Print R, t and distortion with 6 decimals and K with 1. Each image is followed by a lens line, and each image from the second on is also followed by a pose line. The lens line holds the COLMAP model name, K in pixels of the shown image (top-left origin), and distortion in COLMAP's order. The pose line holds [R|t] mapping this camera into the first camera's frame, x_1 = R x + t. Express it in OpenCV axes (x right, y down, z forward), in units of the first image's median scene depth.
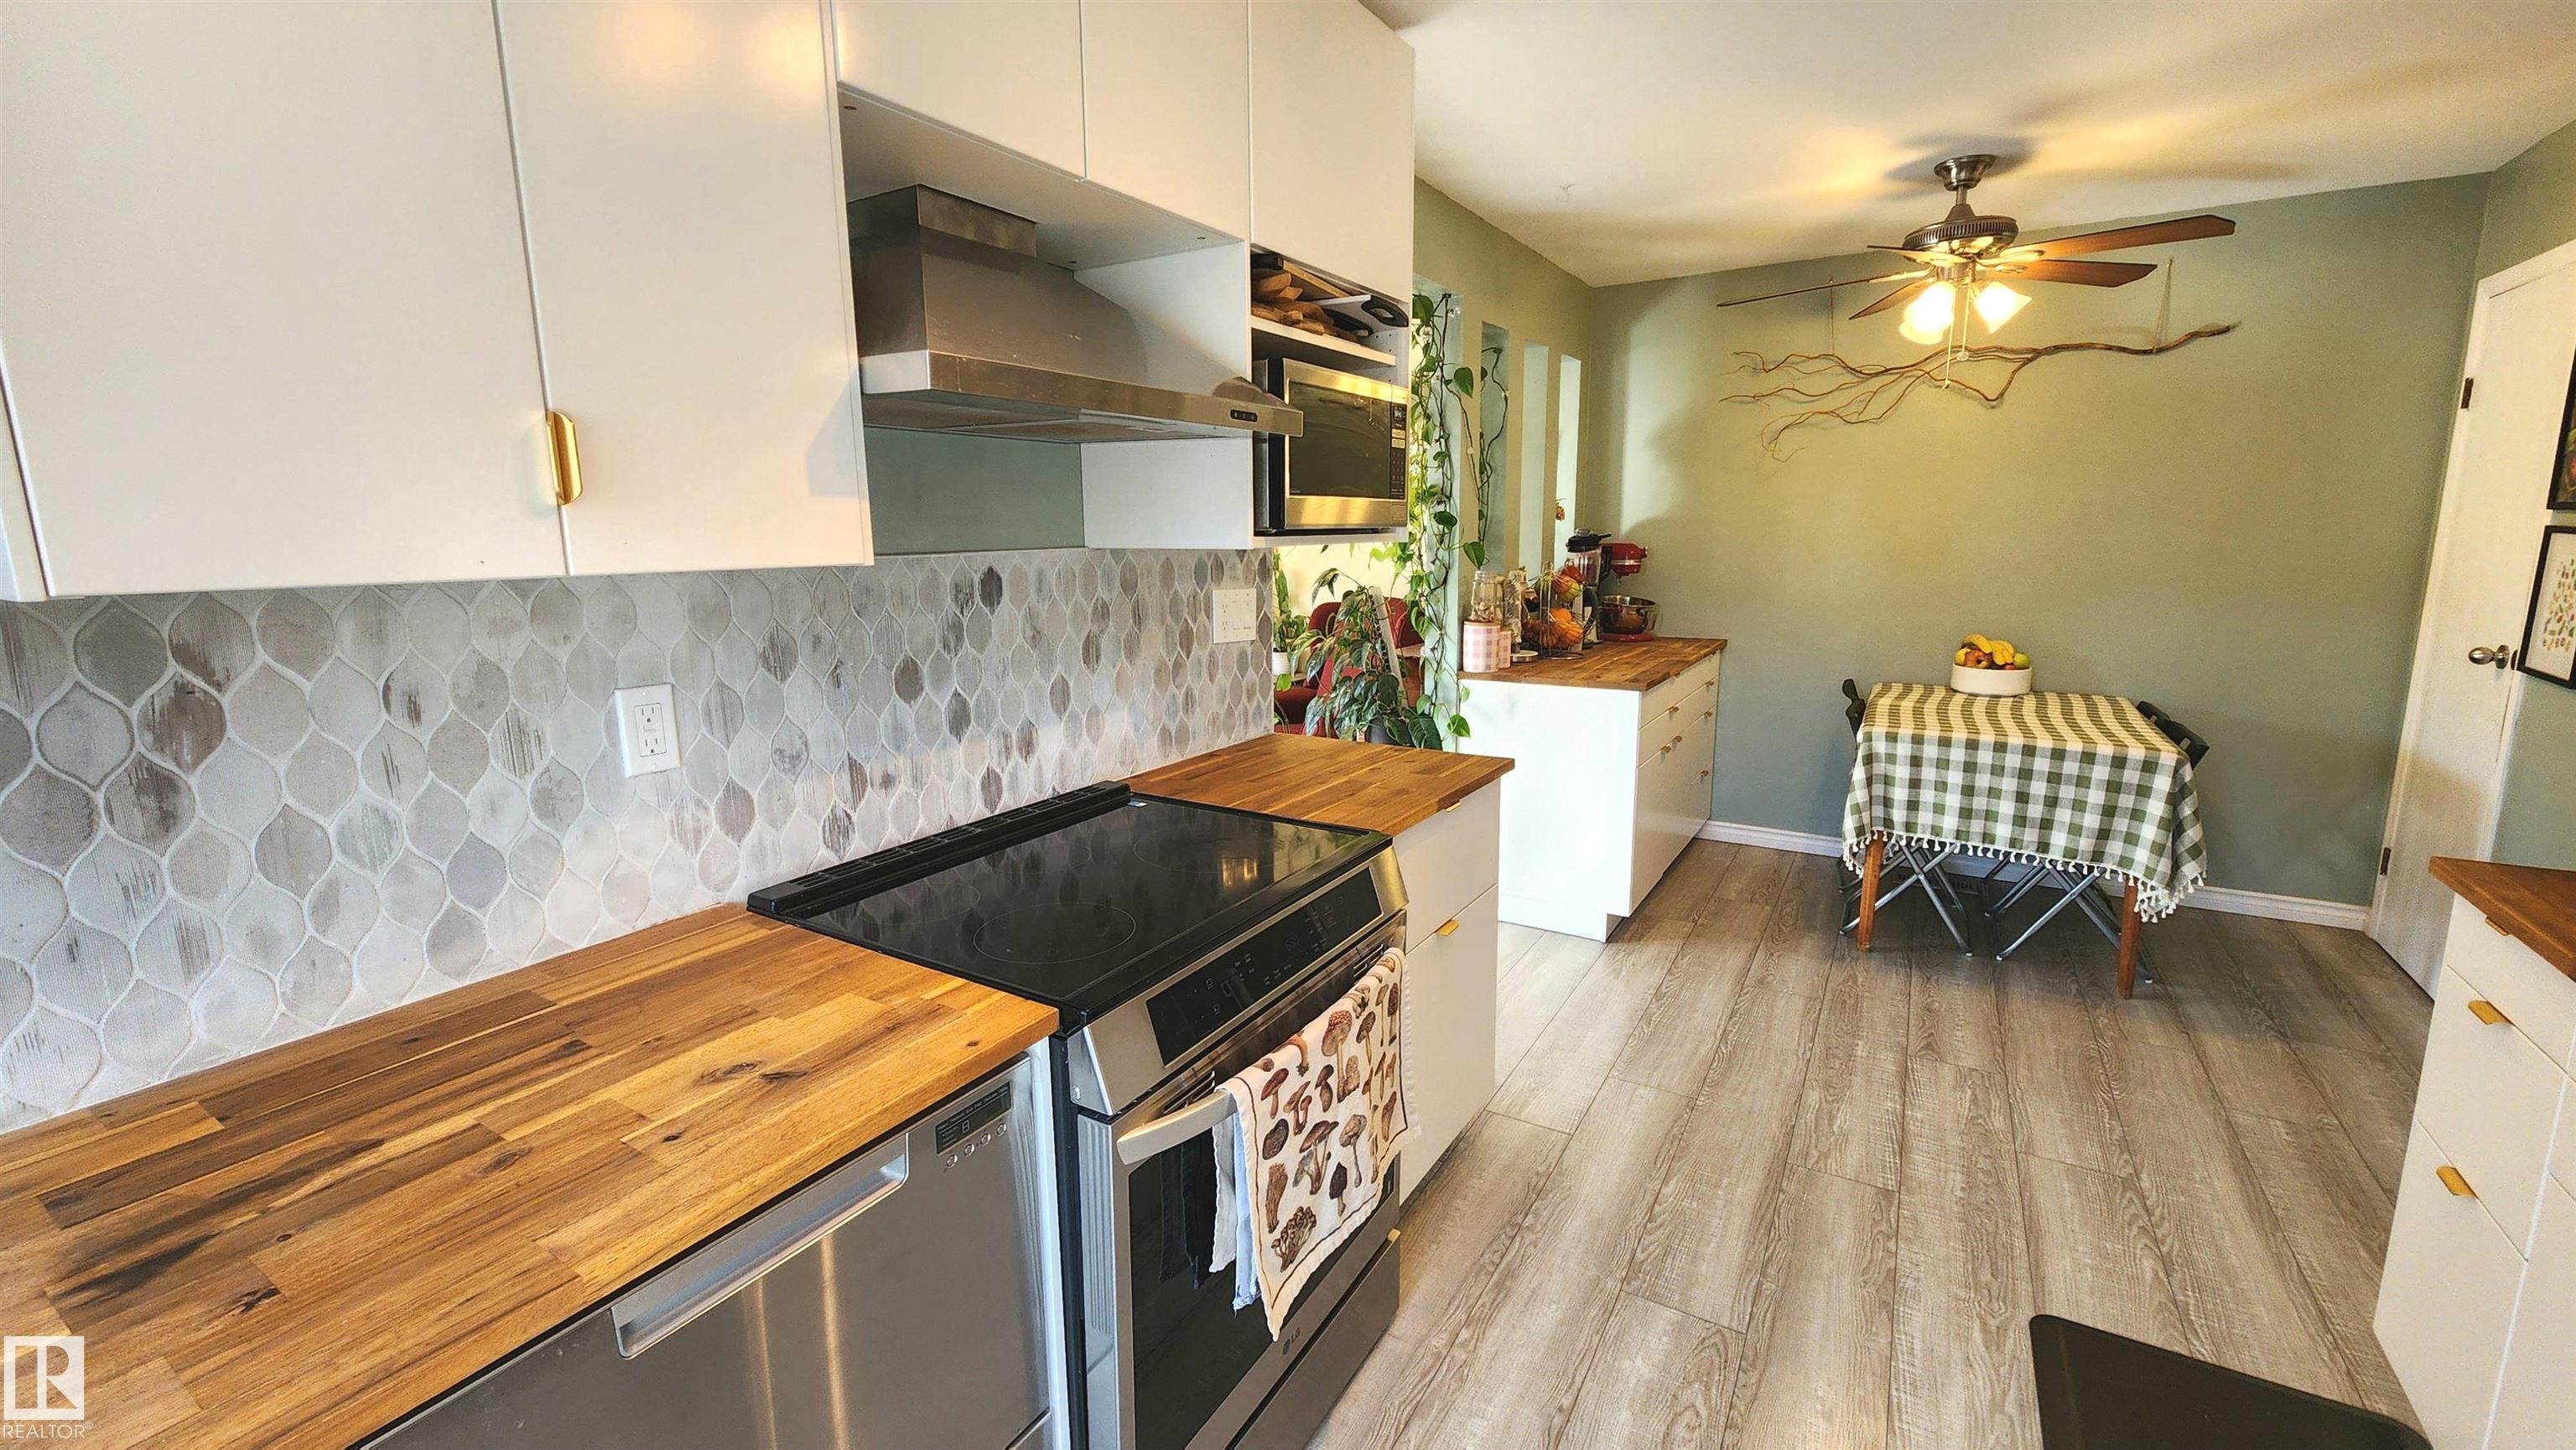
lens RADIAL K [[1045.1, 0, 1282.9], [0, 1045.1, 711.1], [0, 0, 1]] dist [0.003522, -0.002995]
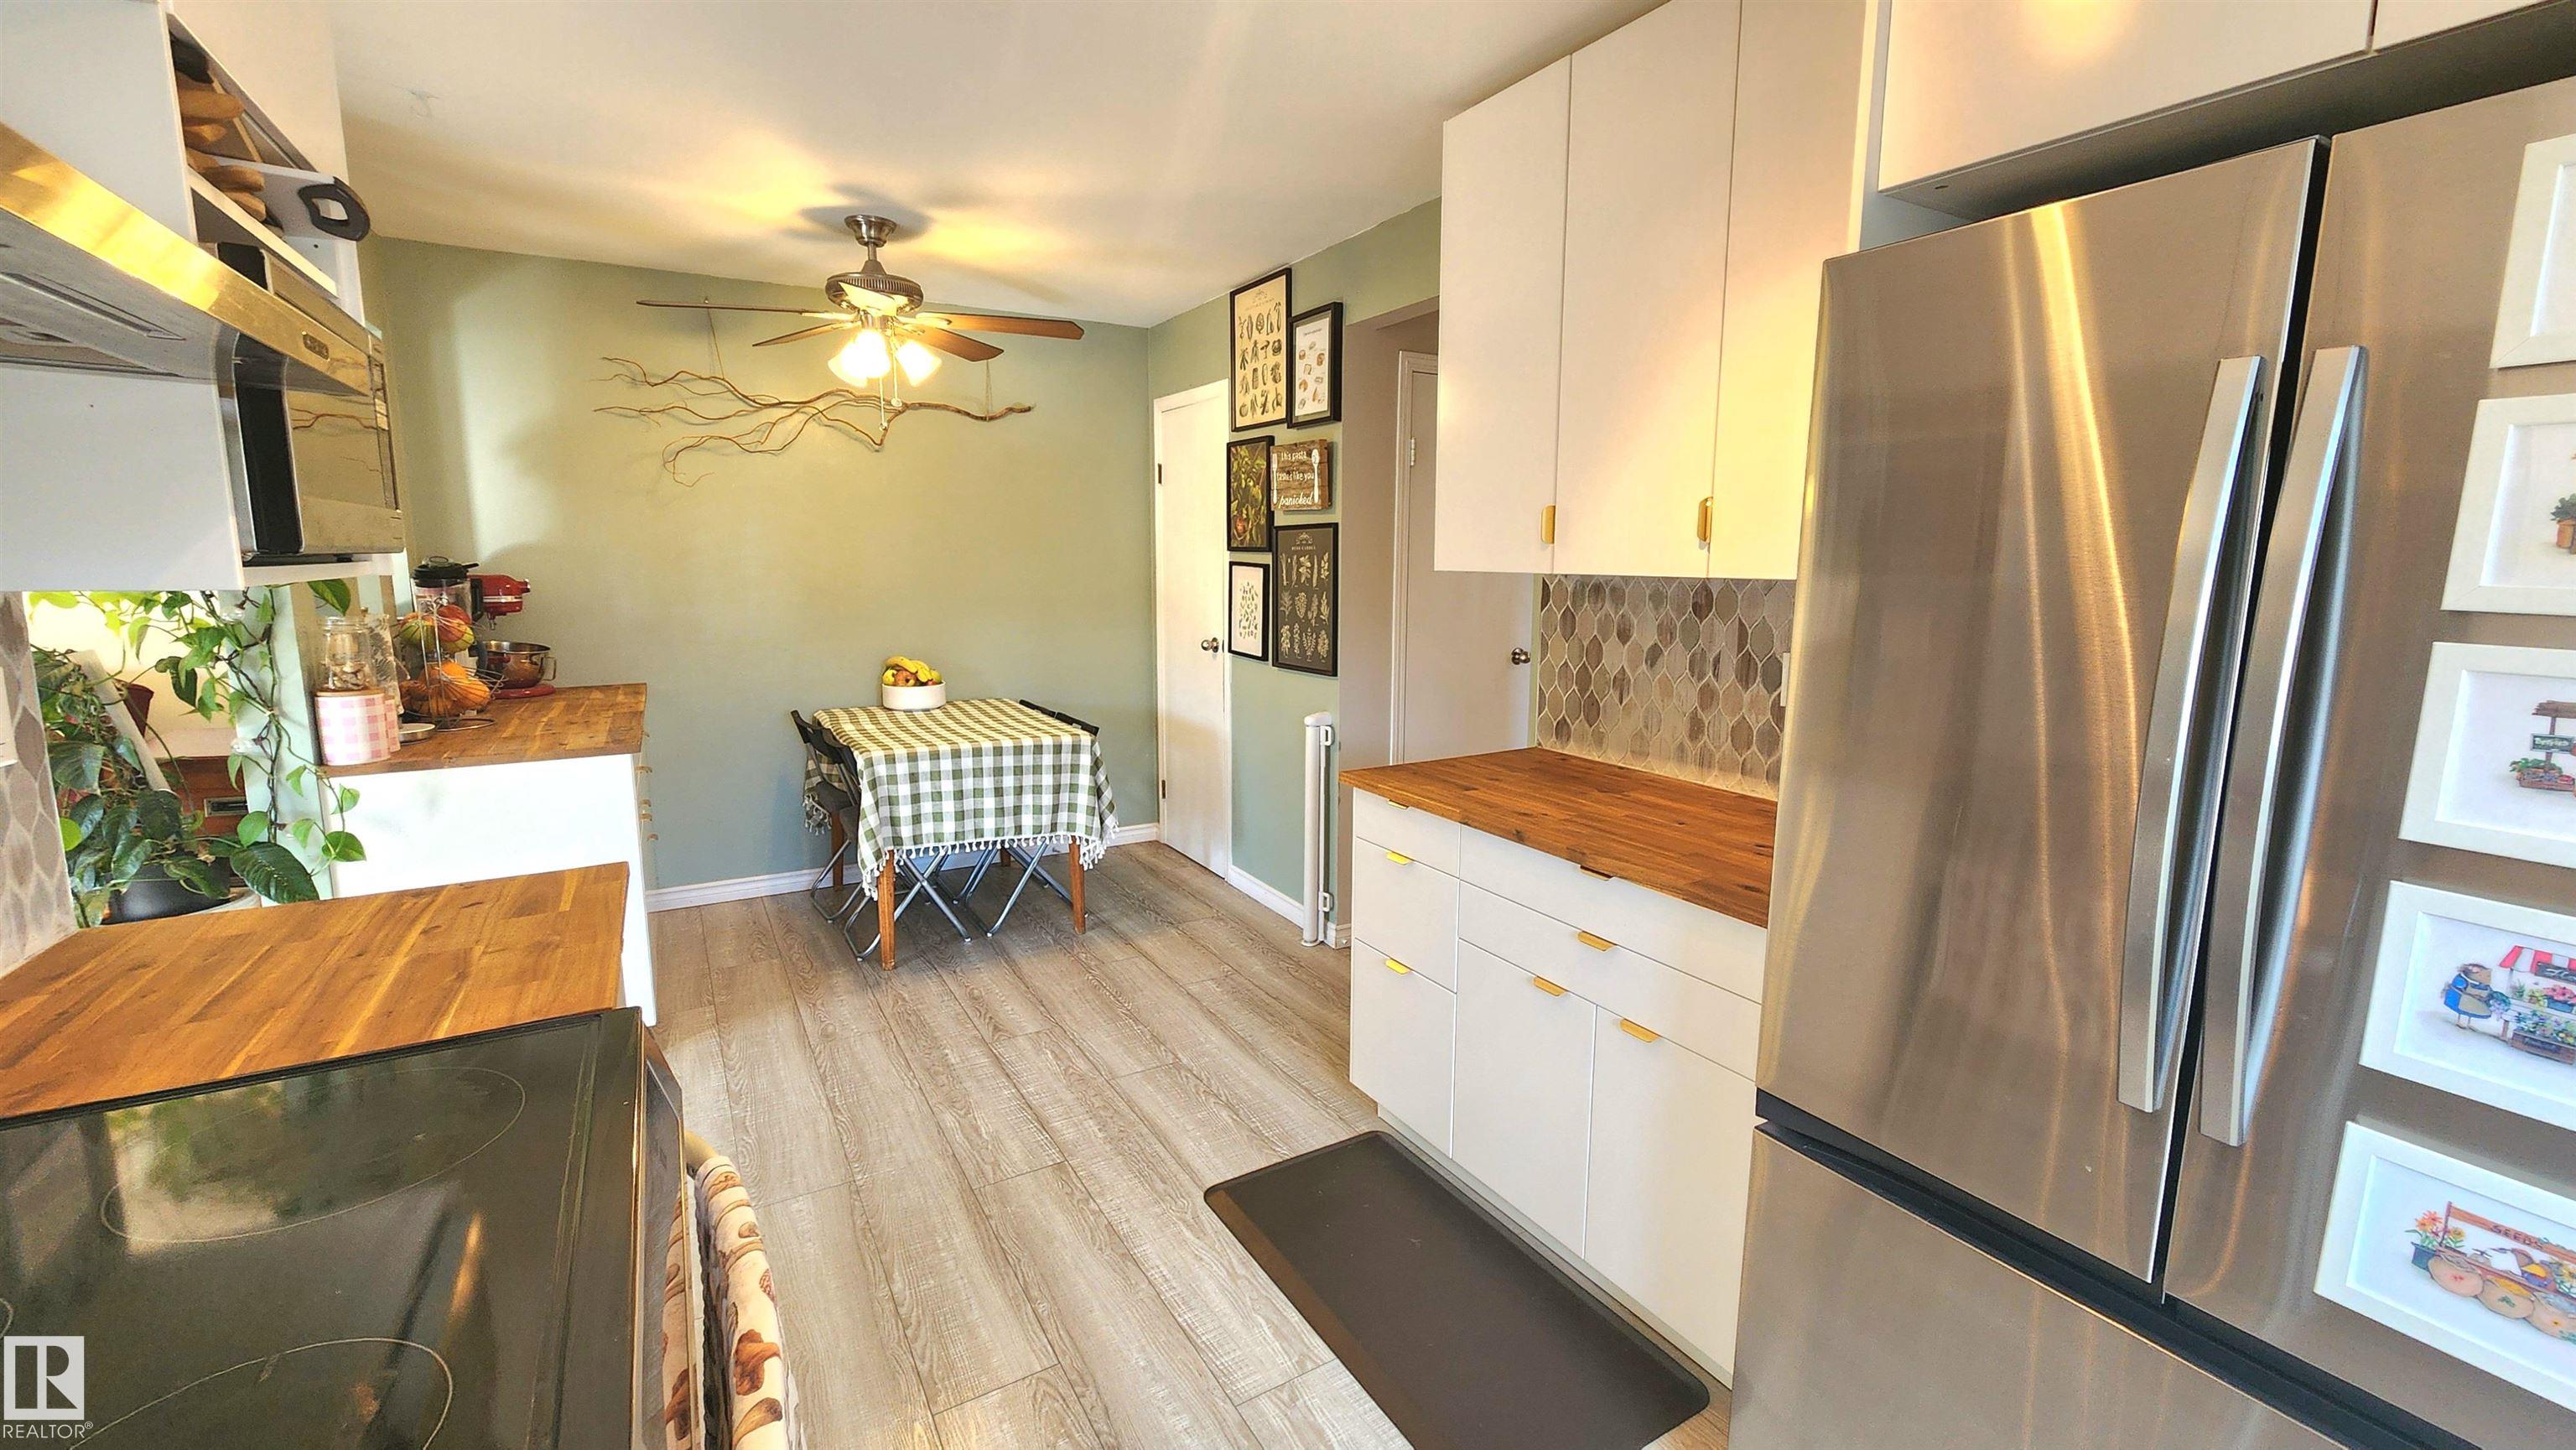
lens RADIAL K [[1045.1, 0, 1287.3], [0, 1045.1, 711.7], [0, 0, 1]] dist [0.003522, -0.002995]
pose [[0.457442, -0.119648, 0.881154, -0.180208], [0.144189, 0.987773, 0.059271, -0.031871], [-0.877472, 0.099939, 0.469101, 0.190529]]
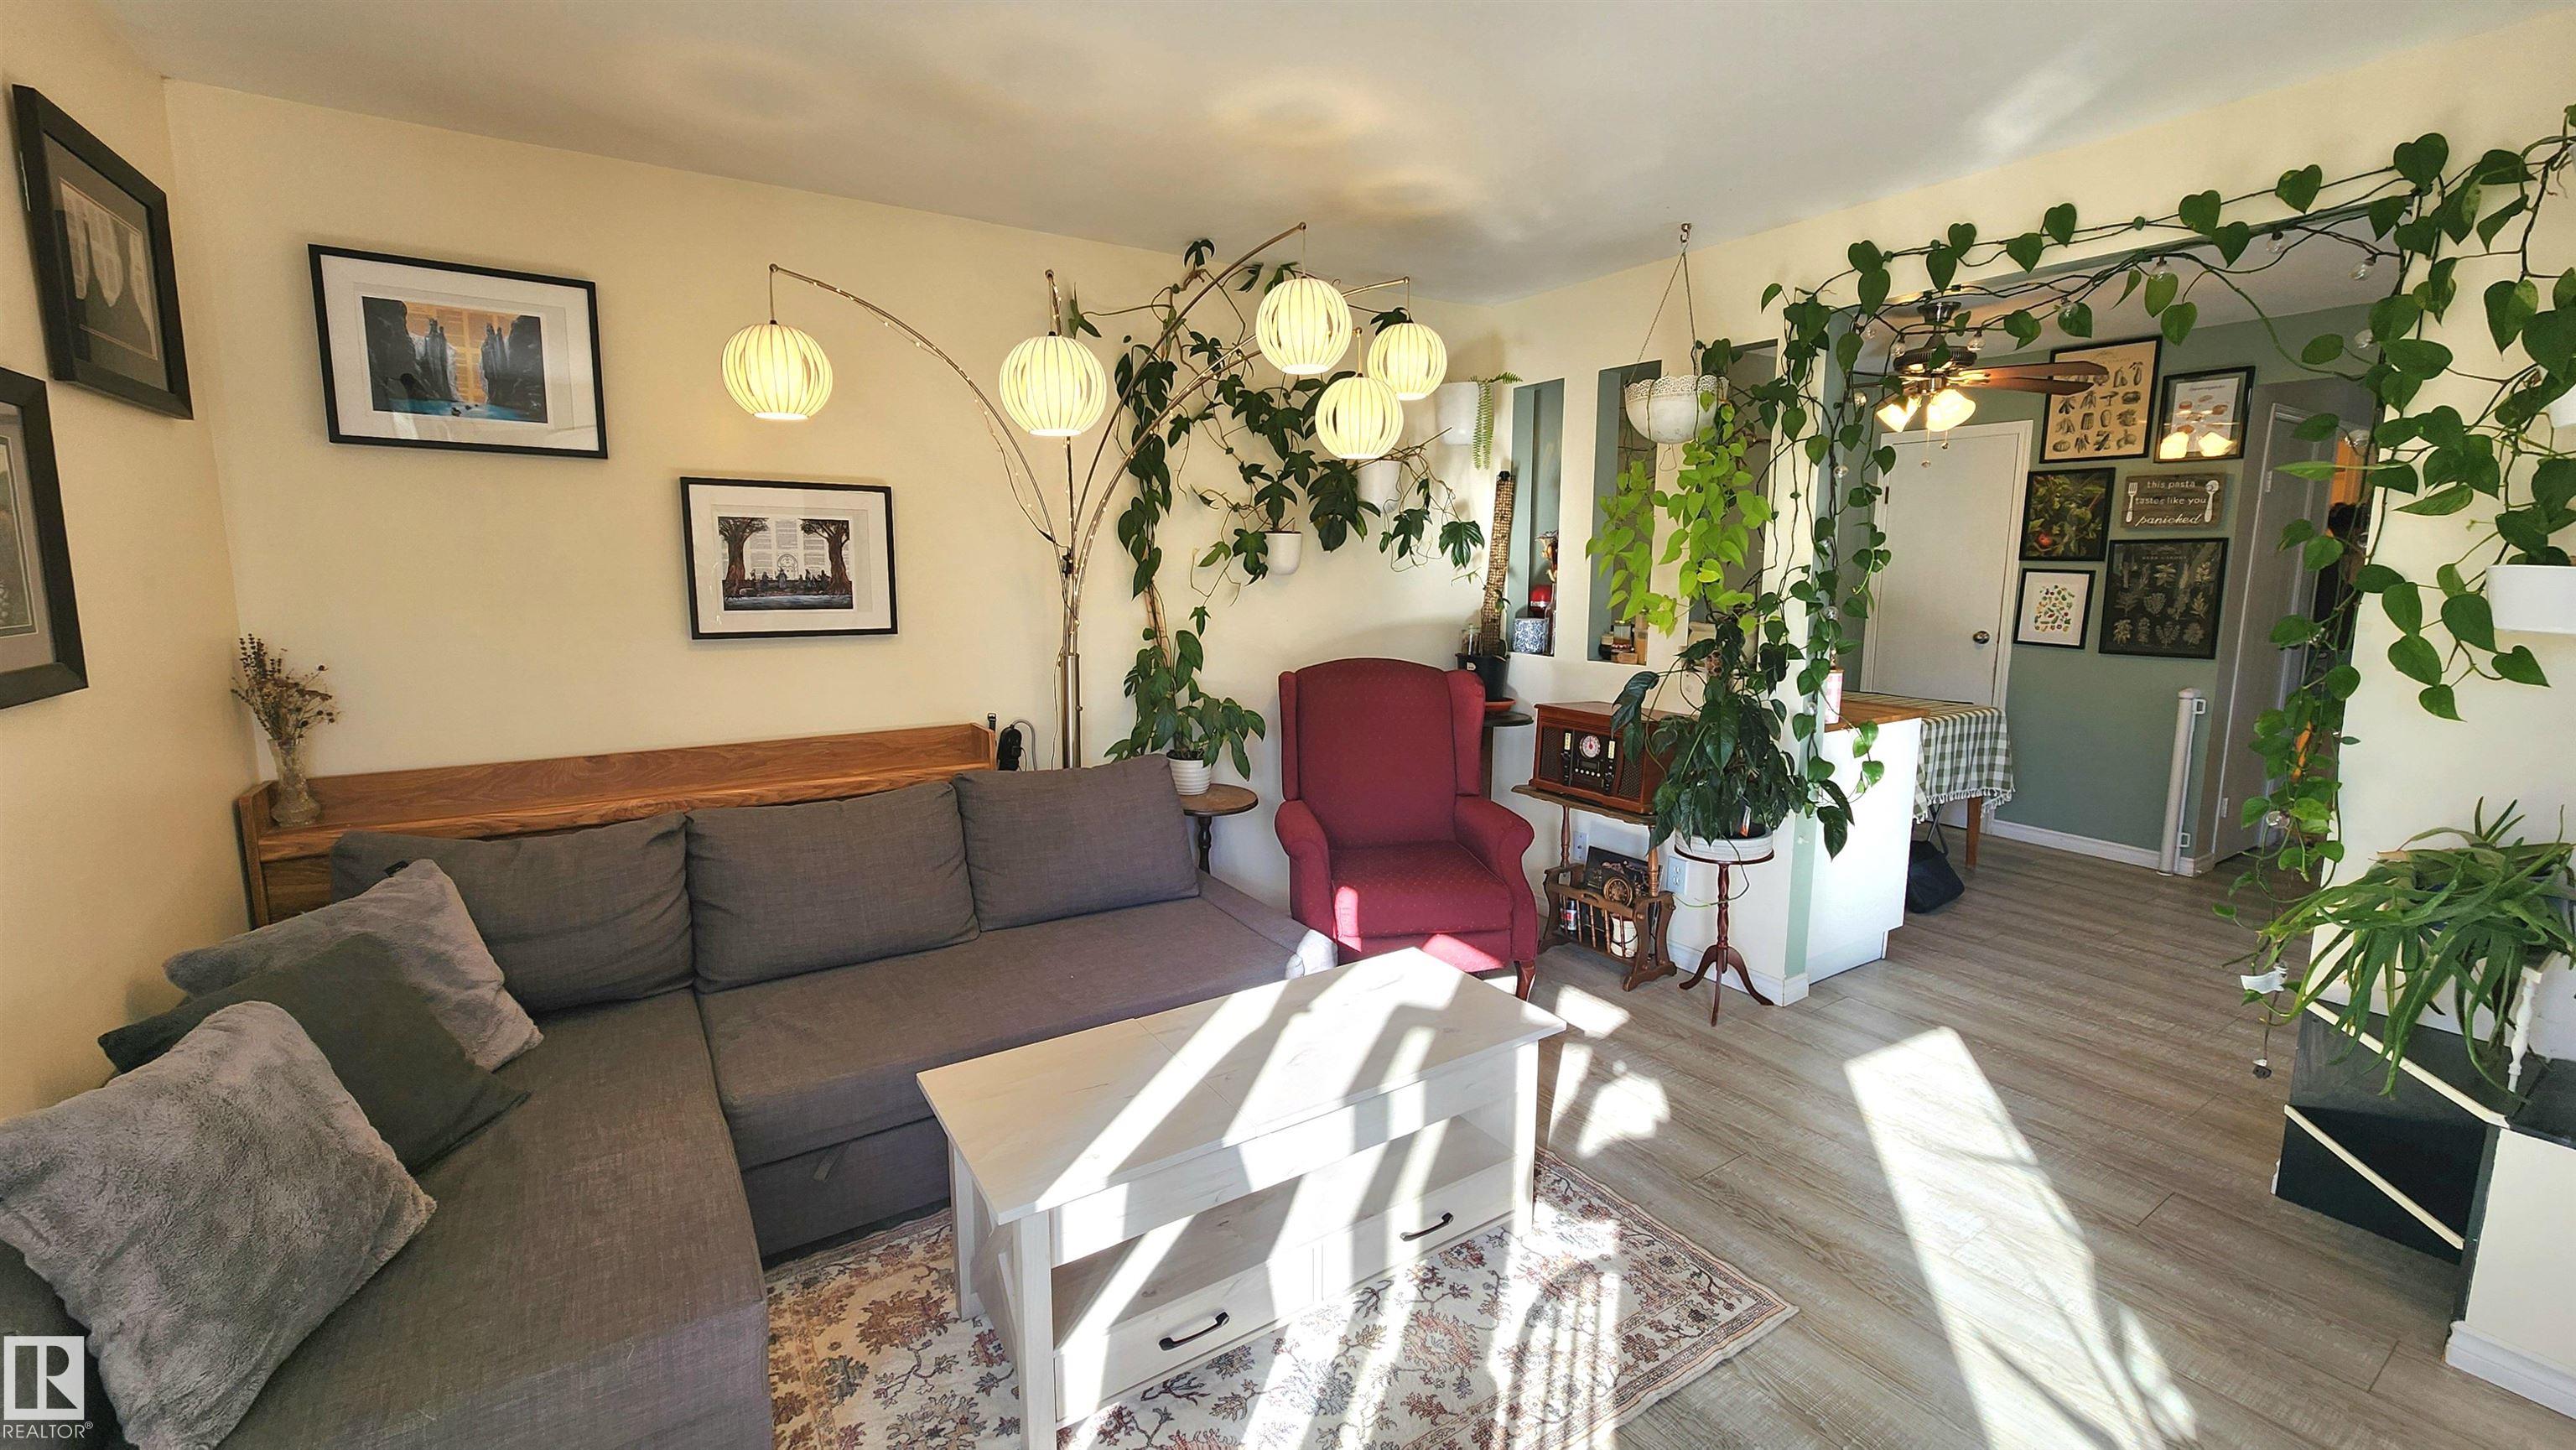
lens RADIAL K [[1045.1, 0, 1295.7], [0, 1045.1, 713.5], [0, 0, 1]] dist [0.003522, -0.002995]
pose [[0.409307, -0.116077, 0.904983, -1.118875], [0.150850, 0.986833, 0.058349, -0.224925], [-0.899840, 0.112634, 0.421428, 1.397313]]
